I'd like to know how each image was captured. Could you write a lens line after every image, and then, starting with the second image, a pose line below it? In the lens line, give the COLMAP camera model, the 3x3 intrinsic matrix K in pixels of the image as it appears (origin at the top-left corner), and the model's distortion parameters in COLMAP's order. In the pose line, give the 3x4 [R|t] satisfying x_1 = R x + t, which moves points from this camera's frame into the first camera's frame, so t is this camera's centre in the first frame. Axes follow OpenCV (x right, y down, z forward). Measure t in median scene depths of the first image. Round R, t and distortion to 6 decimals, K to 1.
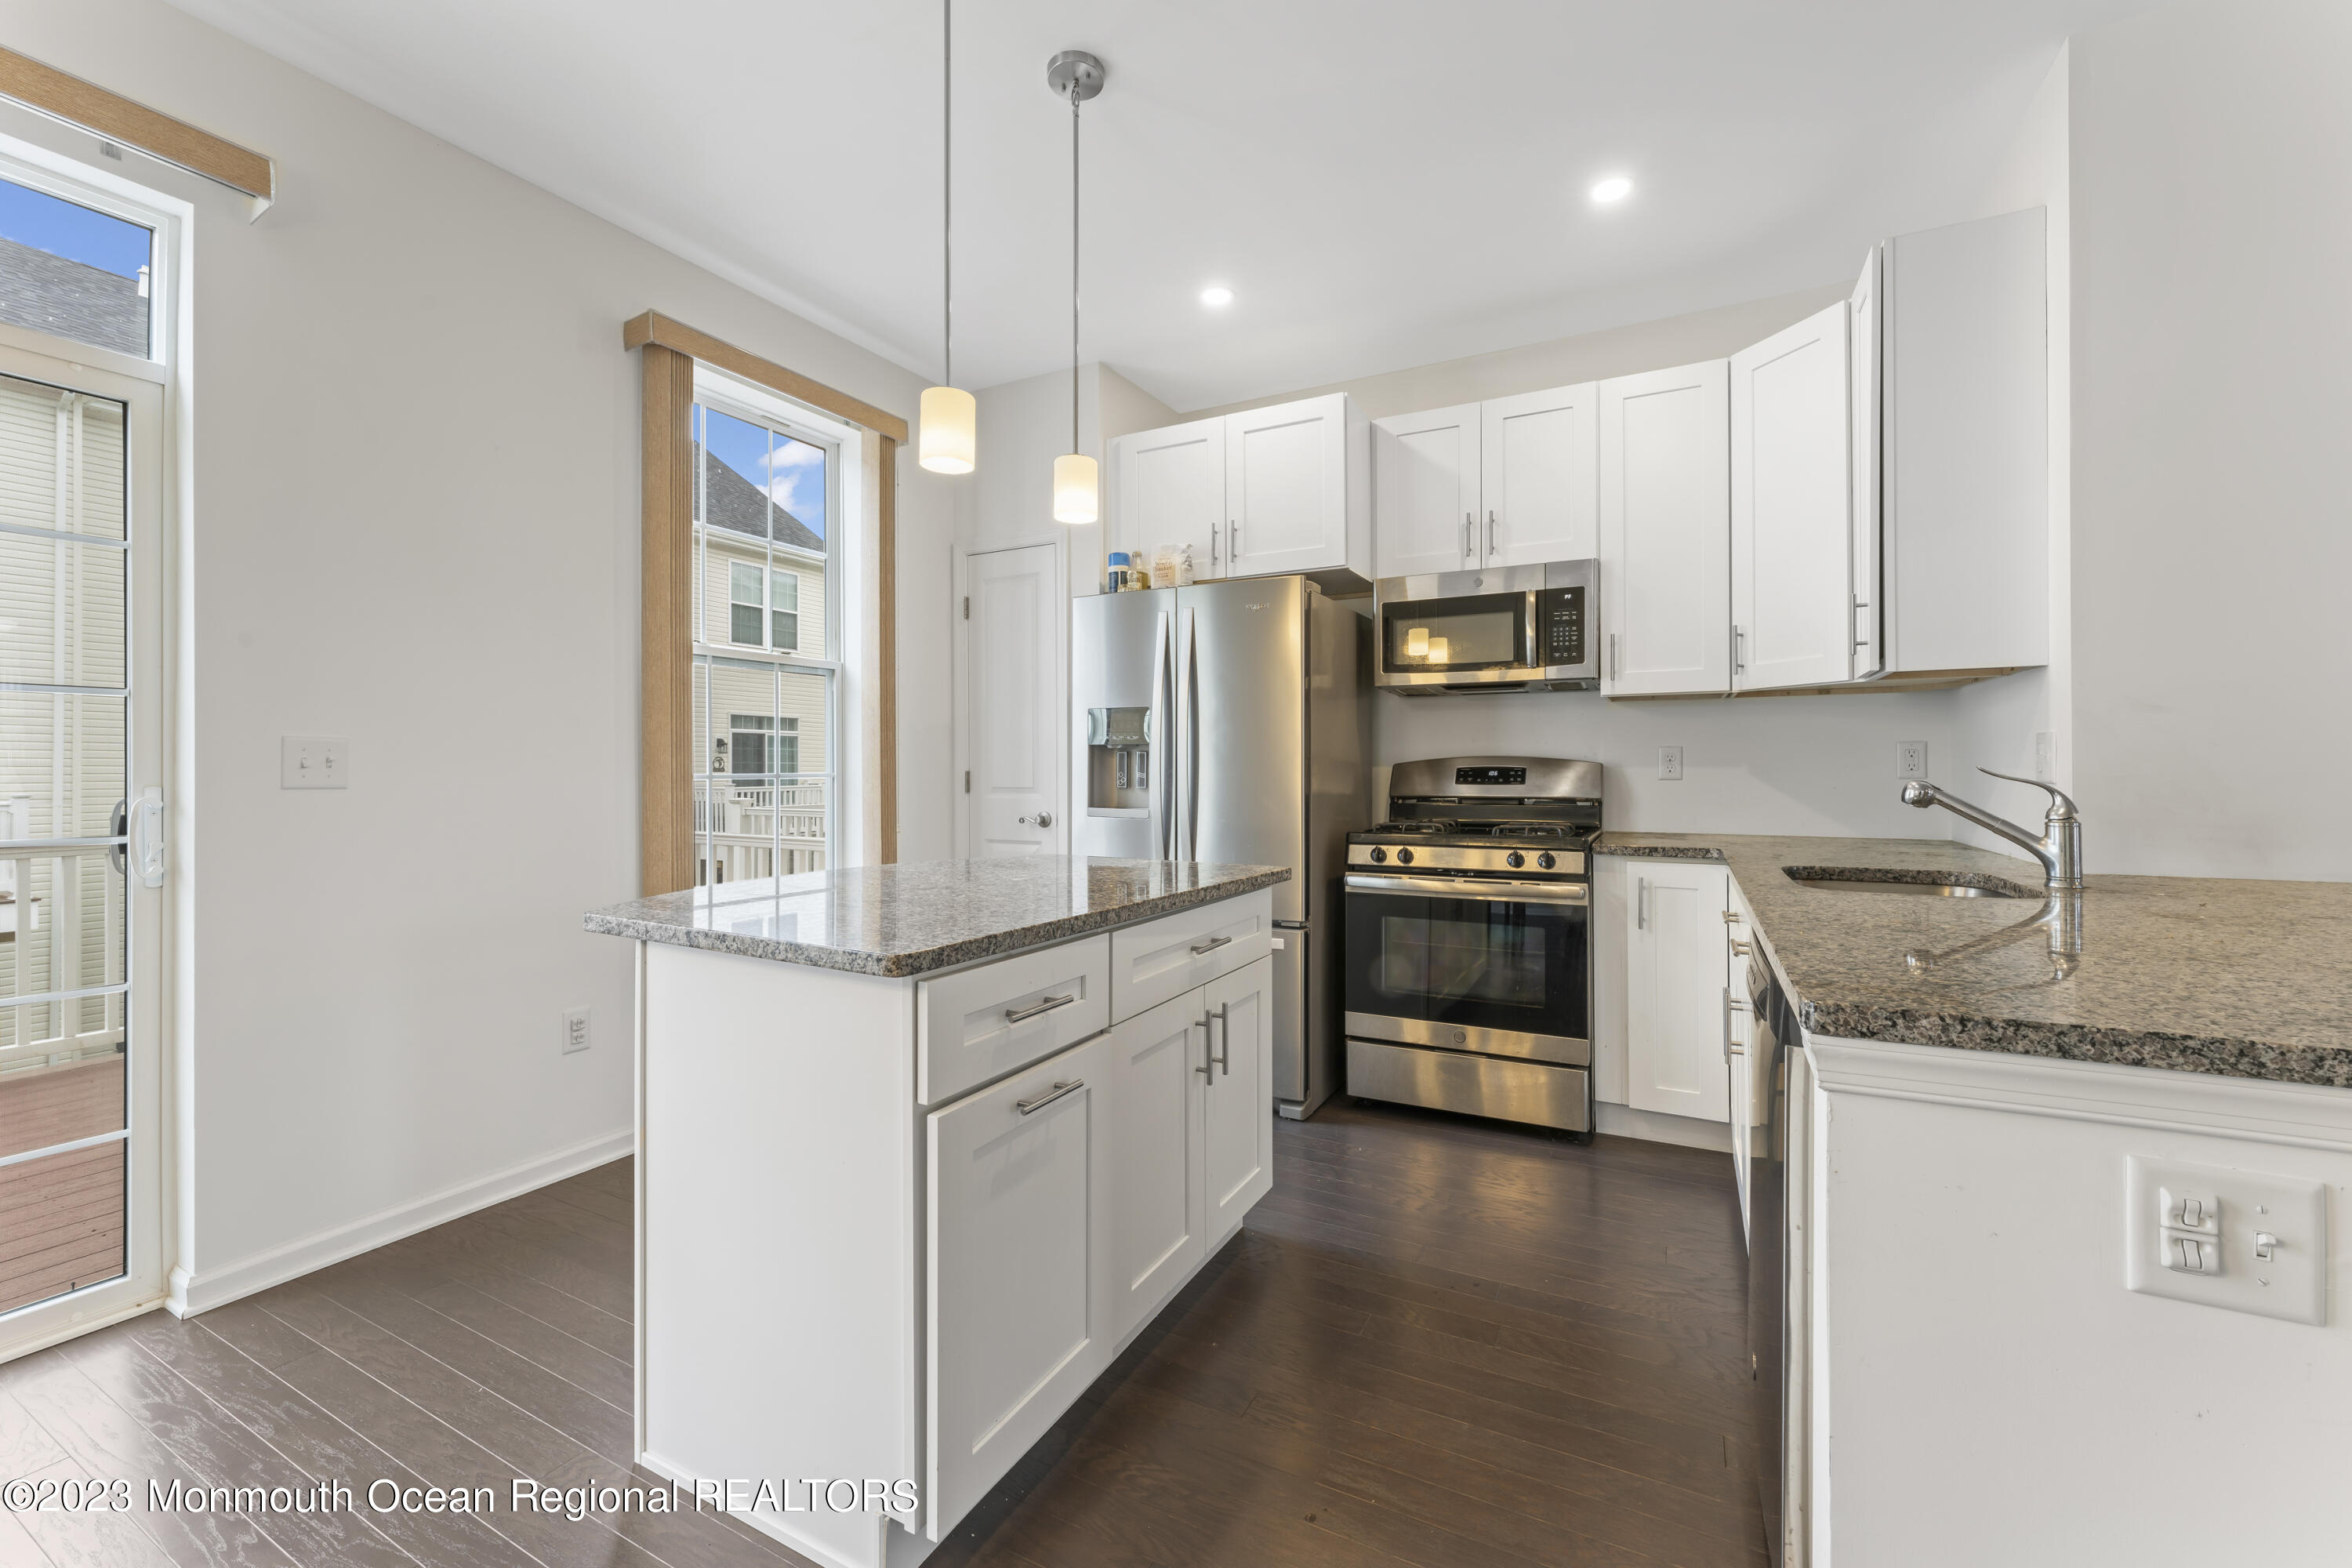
lens RADIAL K [[929.4, 0, 1178.9], [0, 929.4, 768.9], [0, 0, 1]] dist [0.000234, 0.000157]
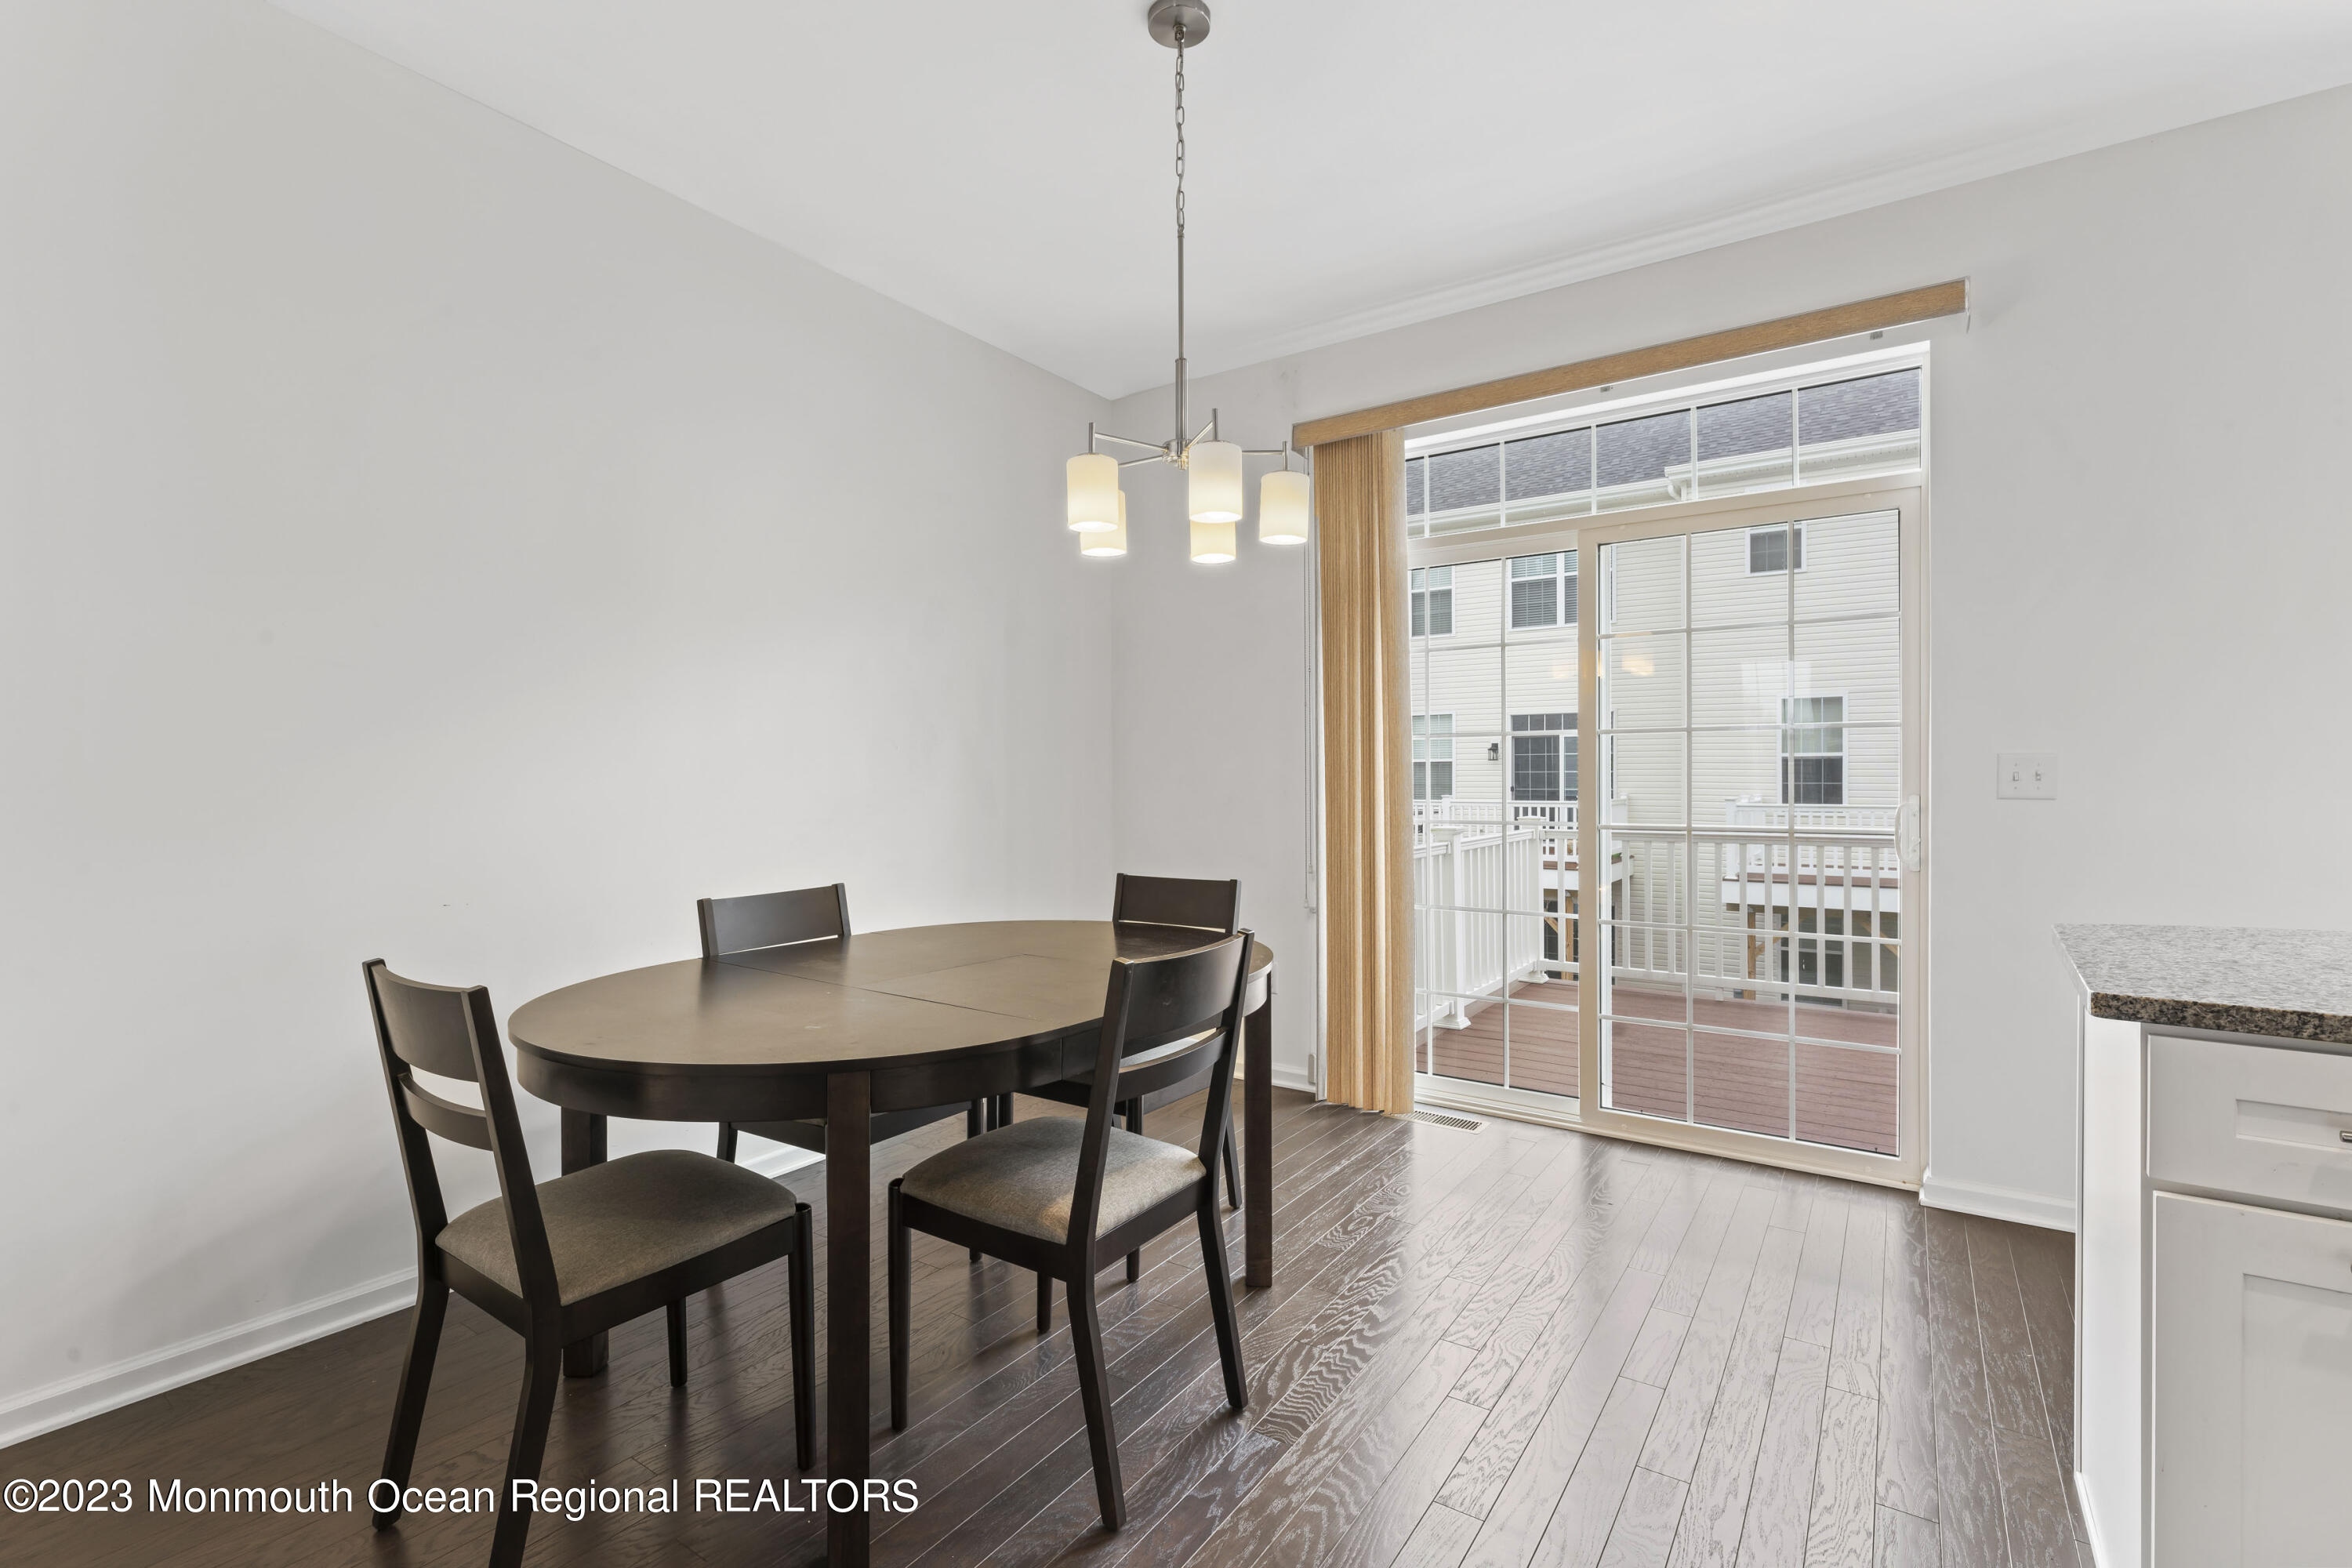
lens RADIAL K [[1064.5, 0, 1176.0], [0, 1064.5, 784.0], [0, 0, 1]] dist [0.000070, -0.000001]
pose [[-0.108912, 0.005808, -0.994034, 0.883890], [0.005932, 0.999969, 0.005193, -0.018264], [0.994034, -0.005332, -0.108944, 0.220379]]
